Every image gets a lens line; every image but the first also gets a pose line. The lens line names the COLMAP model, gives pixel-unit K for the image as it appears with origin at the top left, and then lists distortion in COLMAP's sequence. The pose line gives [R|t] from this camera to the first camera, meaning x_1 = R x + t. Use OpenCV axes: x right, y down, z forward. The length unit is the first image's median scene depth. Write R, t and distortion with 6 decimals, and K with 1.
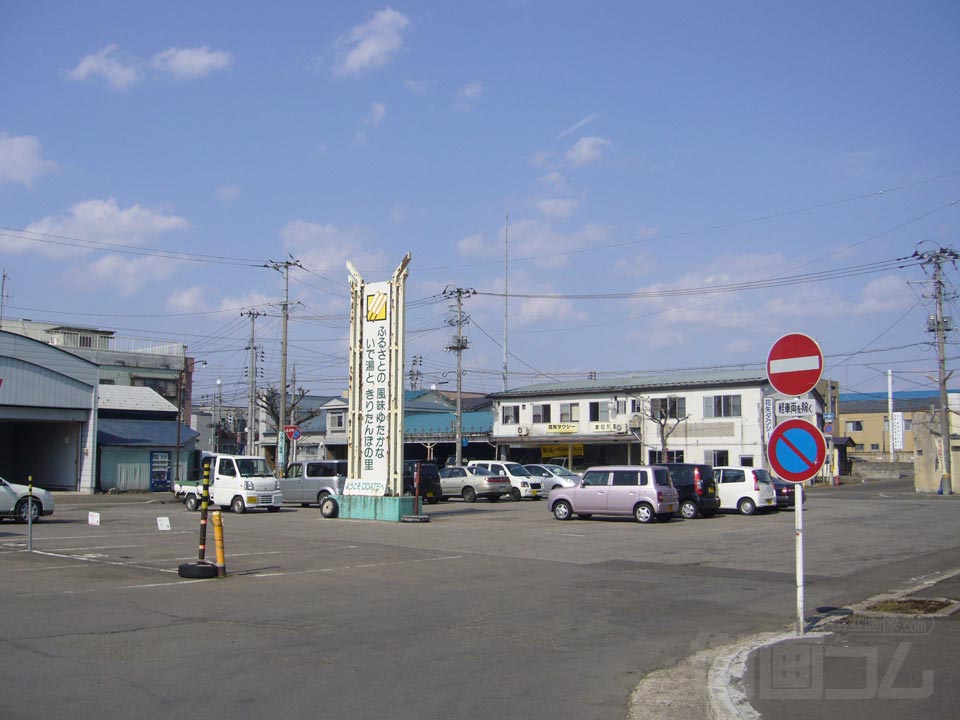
lens RADIAL K [[1024.3, 0, 480.0], [0, 1024.3, 360.0], [0, 0, 1]] dist [-0.063777, -0.004235]
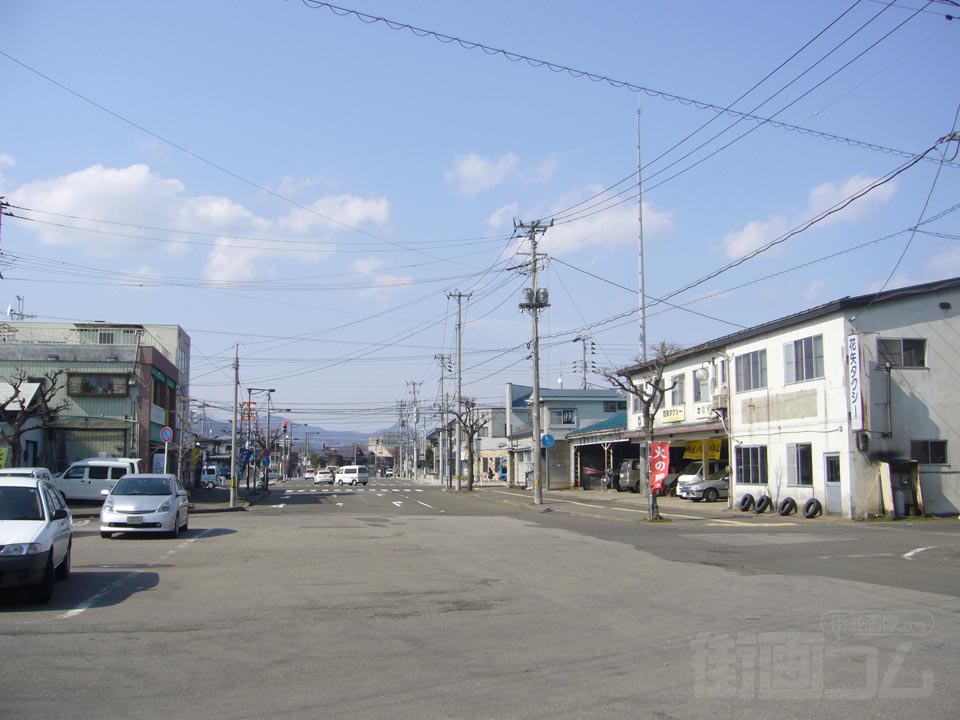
lens RADIAL K [[1011.9, 0, 480.0], [0, 1011.9, 360.0], [0, 0, 1]] dist [-0.062805, -0.006310]
pose [[0.805161, -0.070406, -0.588863, 0.415668], [0.064950, 0.997424, -0.030447, 0.051481], [0.589489, -0.013732, 0.807660, 0.495518]]
